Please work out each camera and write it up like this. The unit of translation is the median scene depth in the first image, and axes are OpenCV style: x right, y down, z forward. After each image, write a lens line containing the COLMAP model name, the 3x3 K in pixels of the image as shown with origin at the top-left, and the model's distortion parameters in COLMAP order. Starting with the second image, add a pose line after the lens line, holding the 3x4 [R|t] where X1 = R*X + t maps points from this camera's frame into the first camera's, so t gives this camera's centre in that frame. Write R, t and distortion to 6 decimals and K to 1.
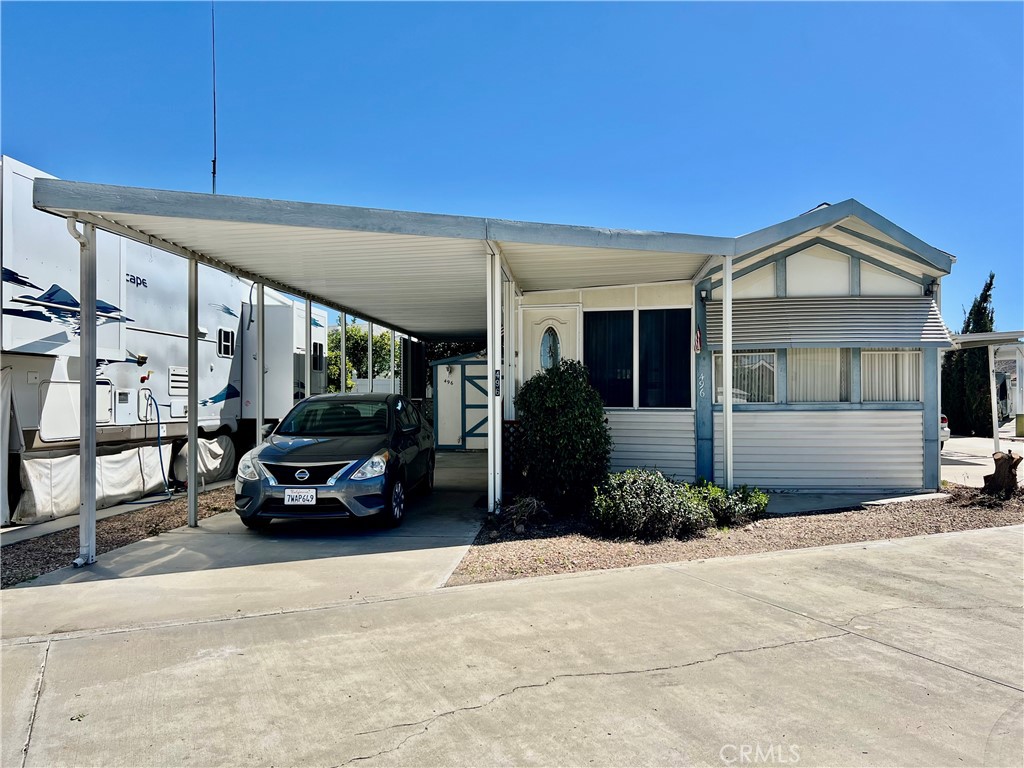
lens RADIAL K [[771.5, 0, 506.0], [0, 771.5, 384.2], [0, 0, 1]] dist [0.049624, -0.040599]
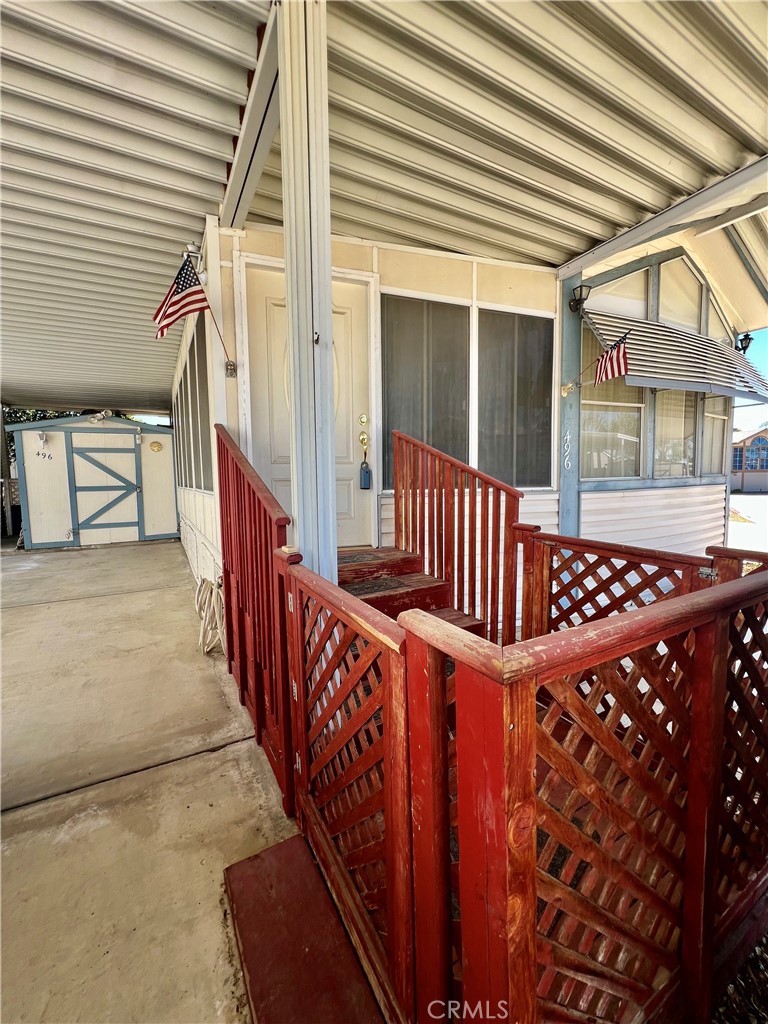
lens RADIAL K [[412.4, 0, 384.0], [0, 412.4, 509.0], [0, 0, 1]] dist [-0.000288, 0.000169]
pose [[0.823266, -0.051224, 0.565340, -0.057673], [-0.001210, 0.995760, 0.091984, 0.019512], [-0.567655, -0.076412, 0.819713, 0.864841]]
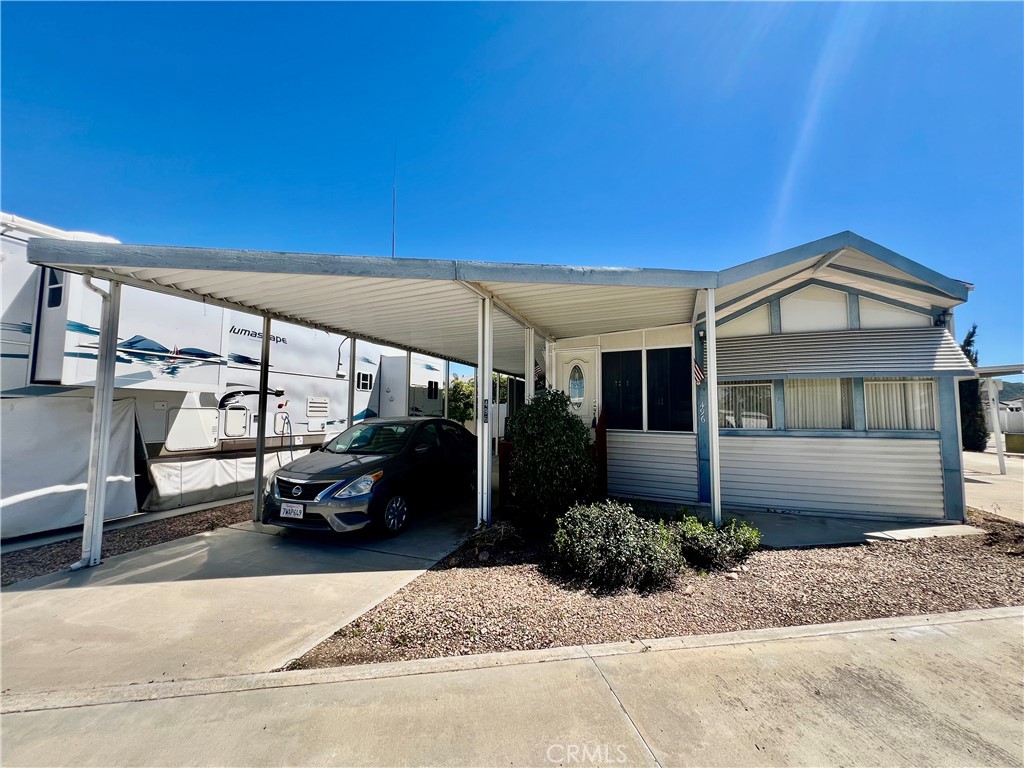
lens RADIAL K [[411.4, 0, 508.0], [0, 411.4, 379.7], [0, 0, 1]] dist [-0.004361, 0.003050]
pose [[0.963533, -0.012876, -0.267280, 0.147344], [-0.004072, 0.998020, -0.062759, -0.008115], [0.267559, 0.061559, 0.961573, 0.351051]]
